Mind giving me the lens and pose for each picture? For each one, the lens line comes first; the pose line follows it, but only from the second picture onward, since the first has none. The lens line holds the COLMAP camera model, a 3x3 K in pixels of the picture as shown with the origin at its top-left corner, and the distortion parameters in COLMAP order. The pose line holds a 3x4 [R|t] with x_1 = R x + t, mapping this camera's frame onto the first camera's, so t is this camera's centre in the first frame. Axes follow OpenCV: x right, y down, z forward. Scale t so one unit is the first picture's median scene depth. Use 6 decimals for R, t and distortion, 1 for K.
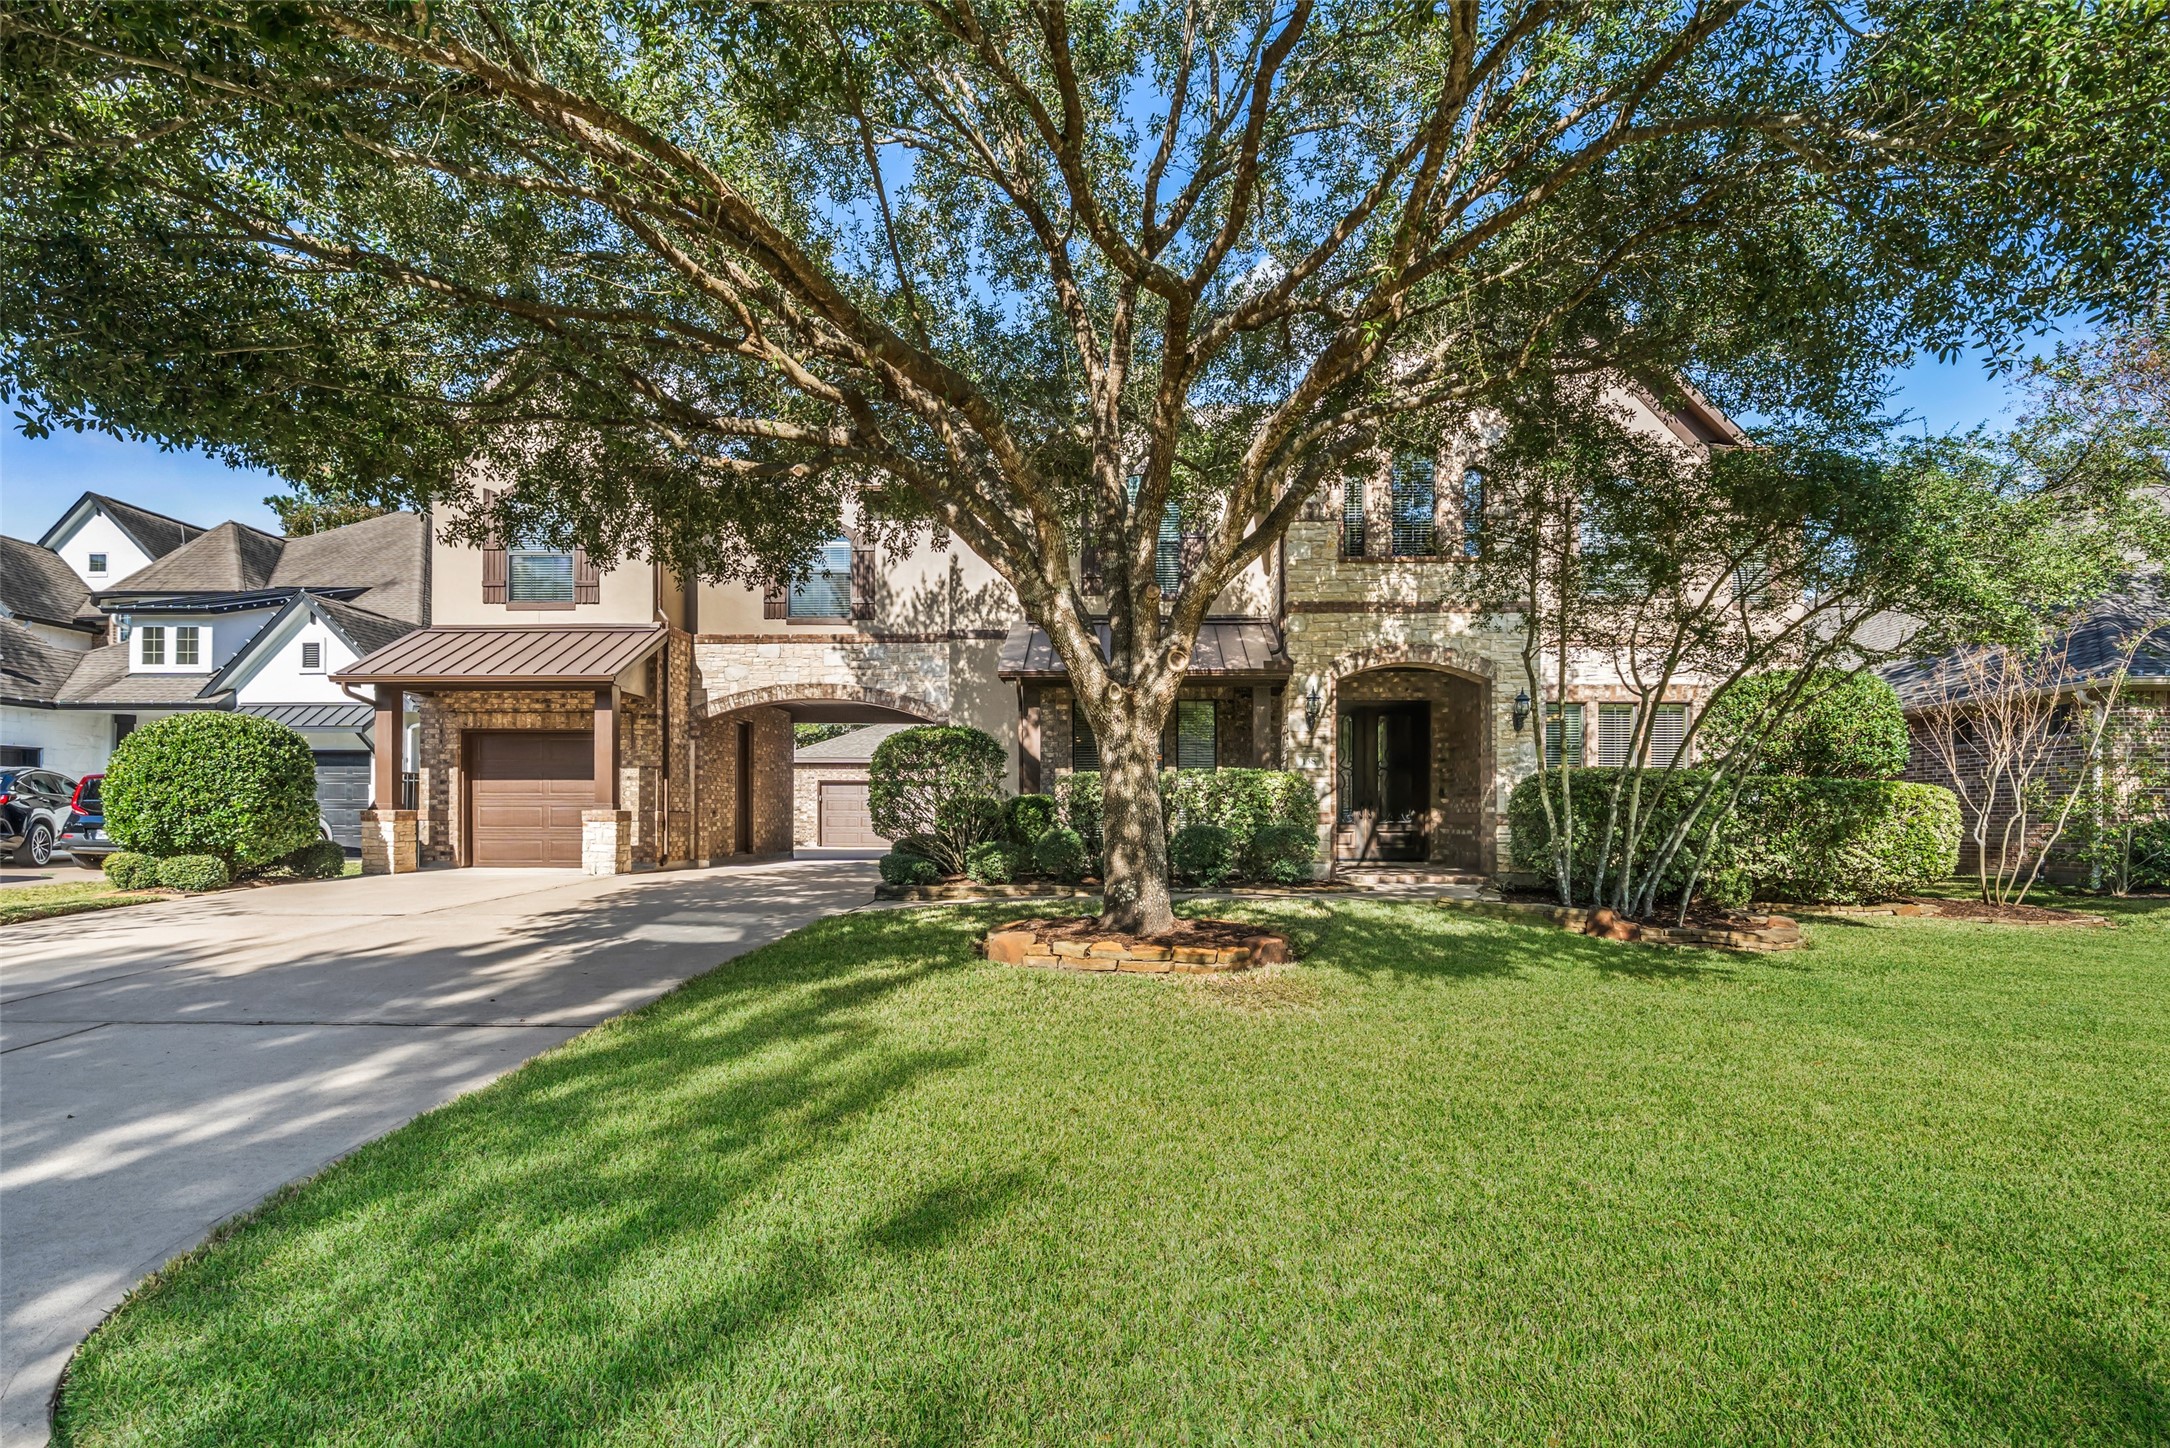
lens RADIAL K [[1079.6, 0, 1075.6], [0, 1079.6, 791.2], [0, 0, 1]] dist [0.005061, -0.000350]
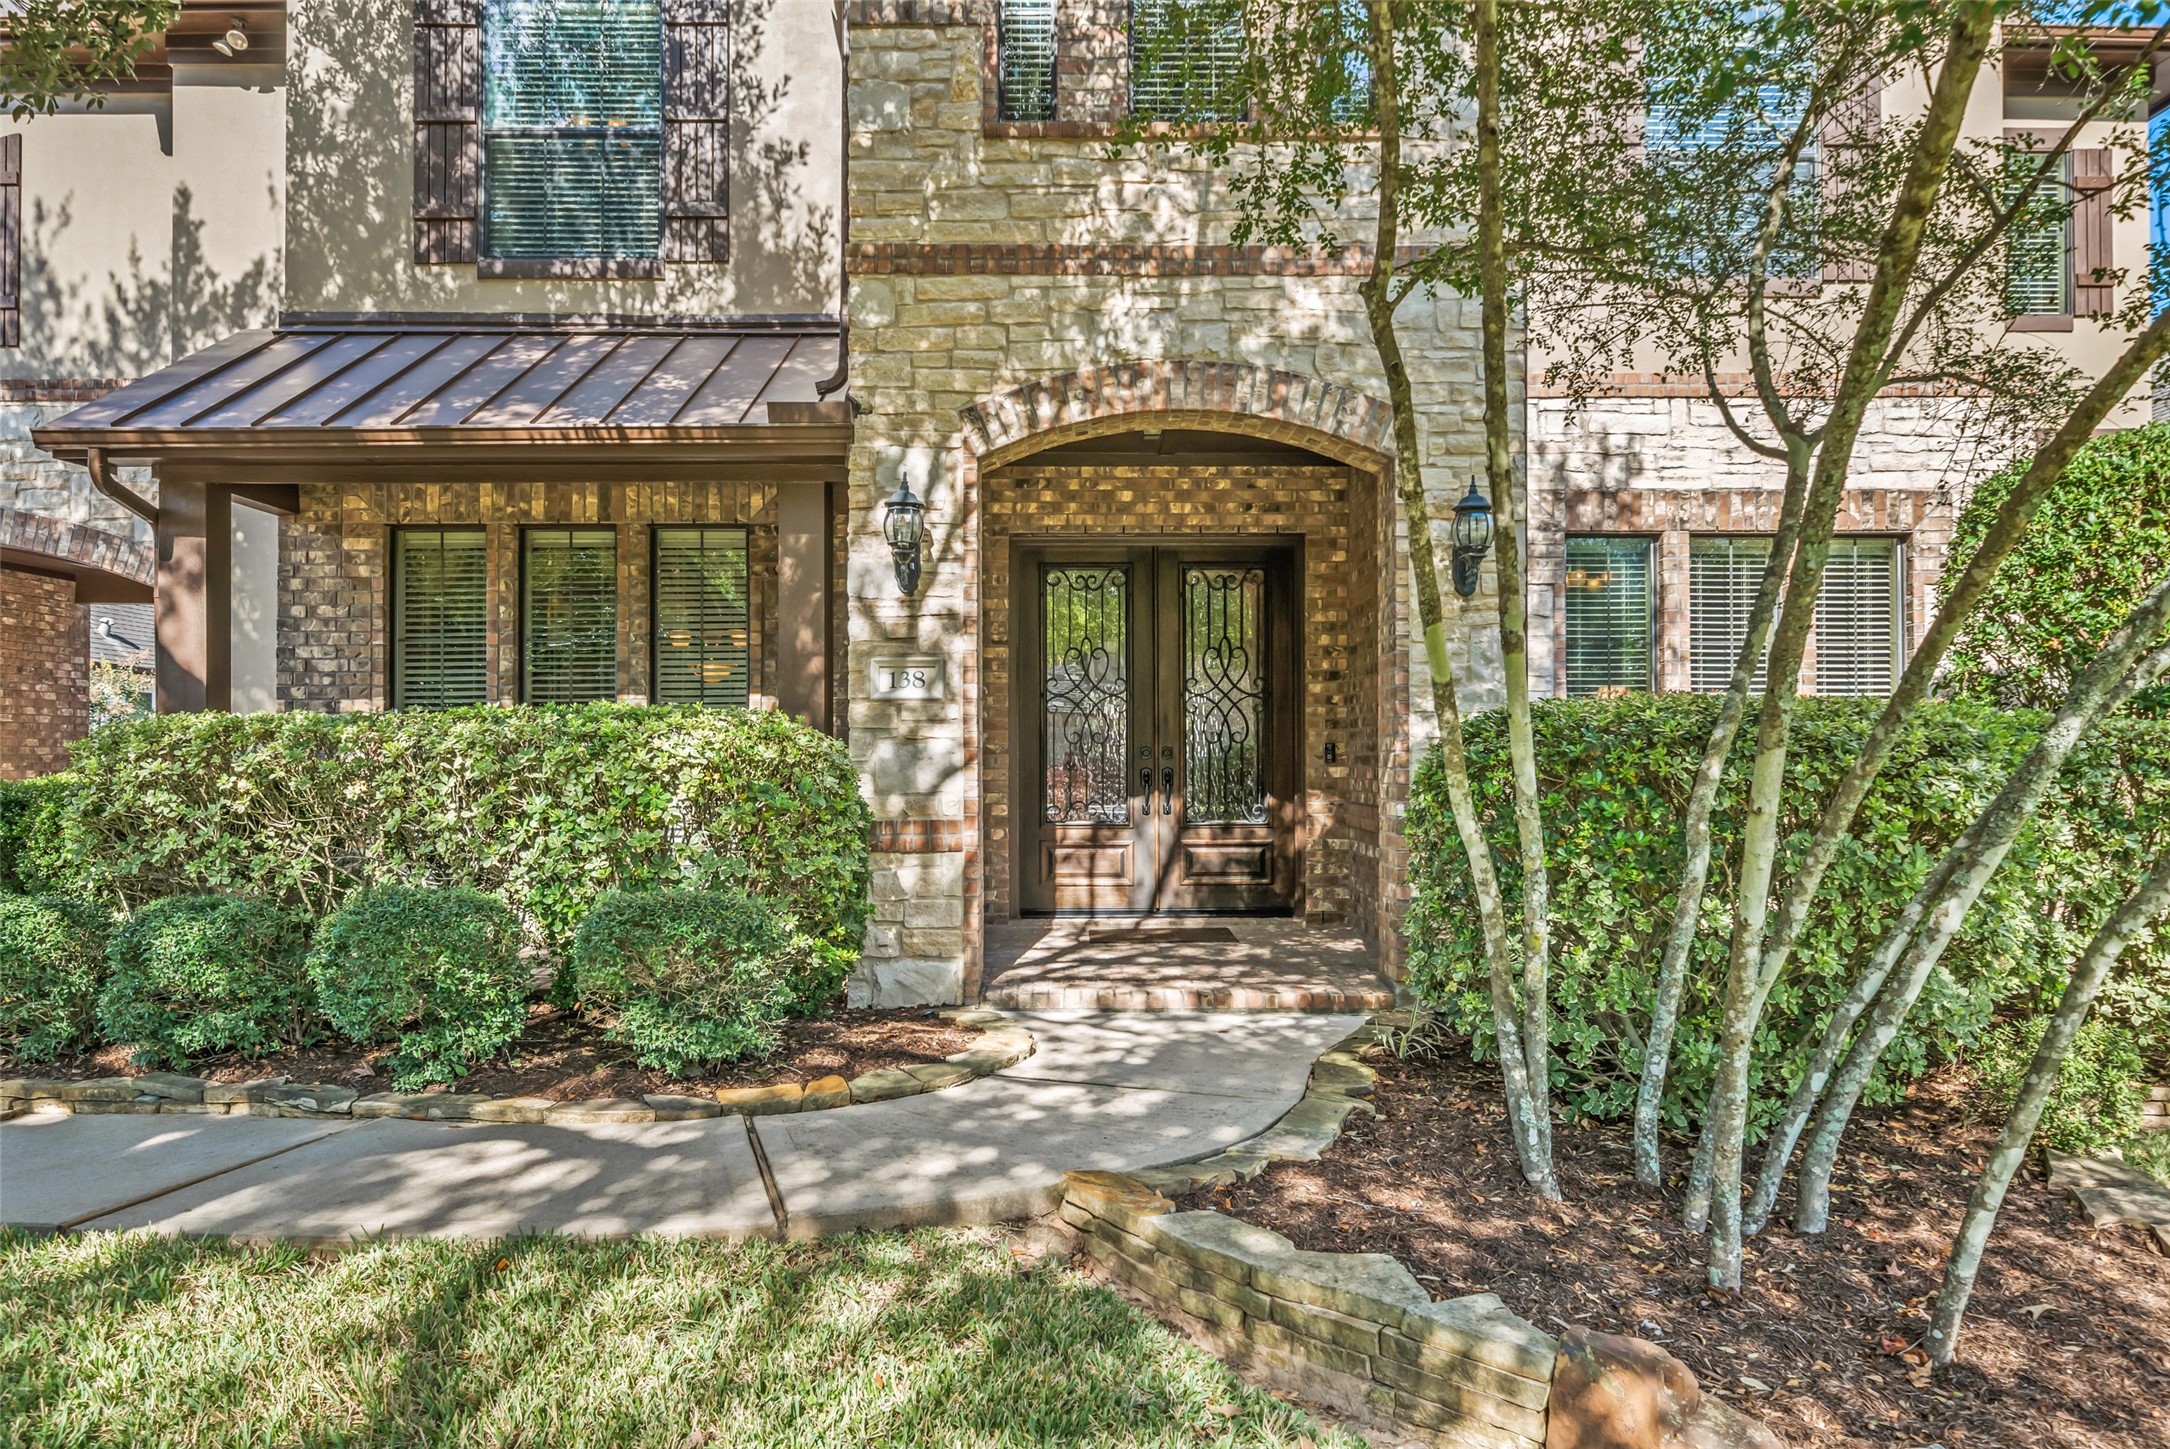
lens RADIAL K [[1522.8, 0, 1088.1], [0, 1522.8, 720.4], [0, 0, 1]] dist [-0.000532, -0.005127]
pose [[0.998872, -0.004954, 0.047232, 0.252821], [0.005022, 0.999987, -0.001325, -0.013087], [-0.047224, 0.001560, 0.998883, 0.481035]]
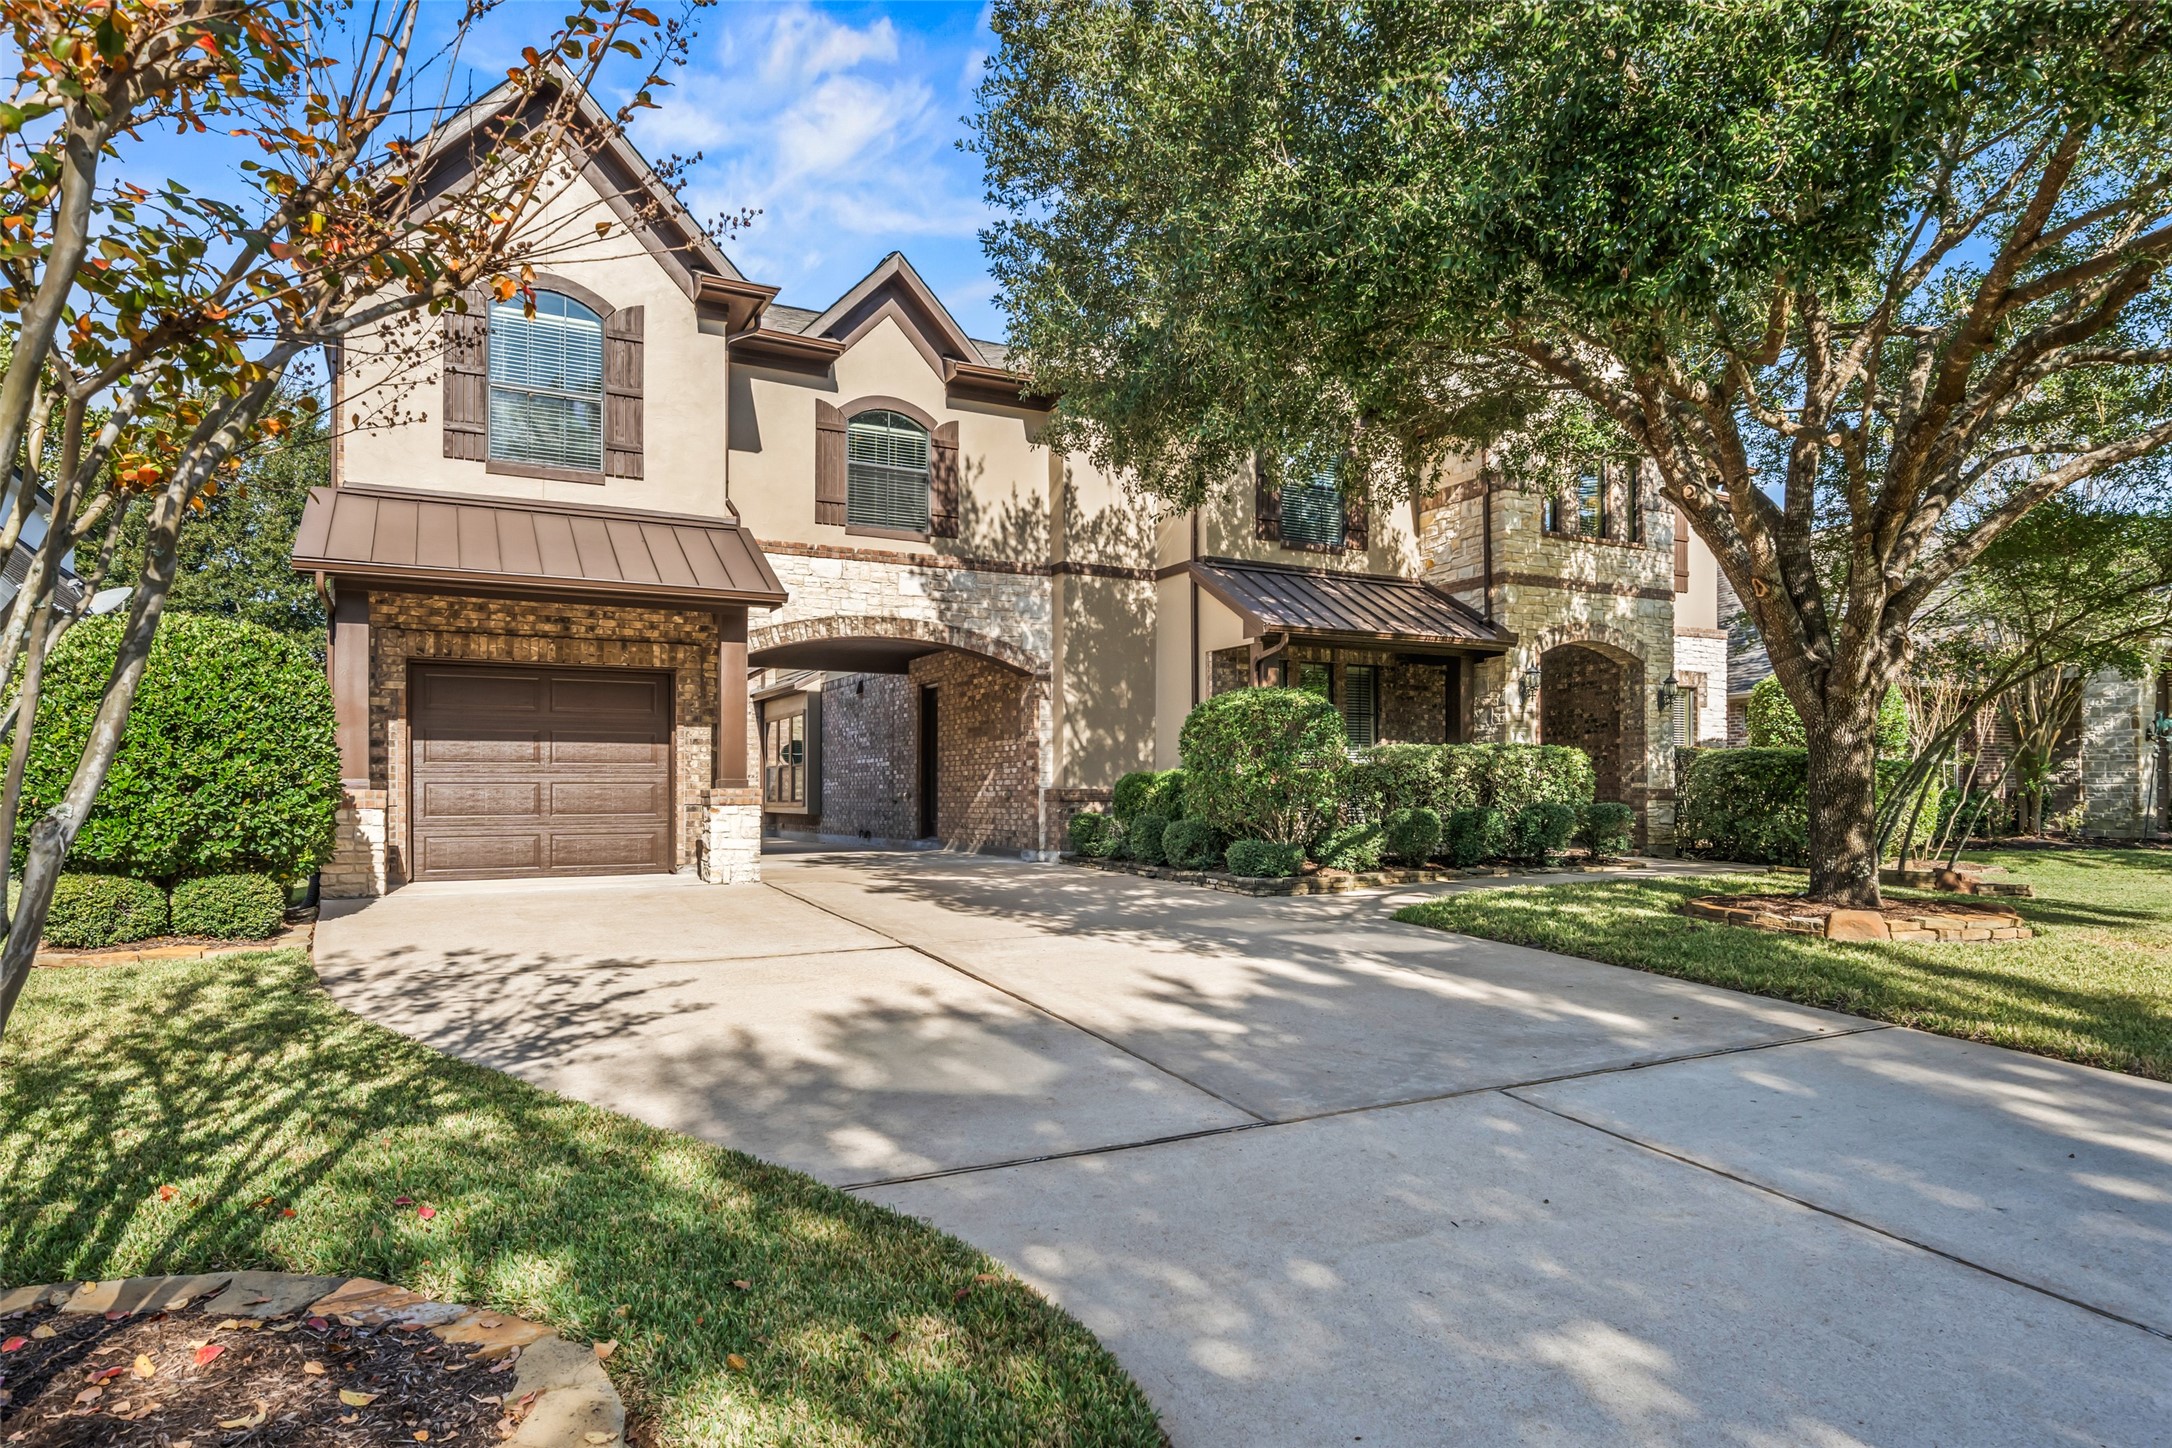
lens RADIAL K [[1348.5, 0, 1092.2], [0, 1348.5, 742.3], [0, 0, 1]] dist [0.004495, -0.000013]
pose [[0.846768, 0.013644, 0.531787, -0.762387], [-0.008323, 0.999888, -0.012402, -0.003407], [-0.531897, 0.006076, 0.846788, 0.171065]]
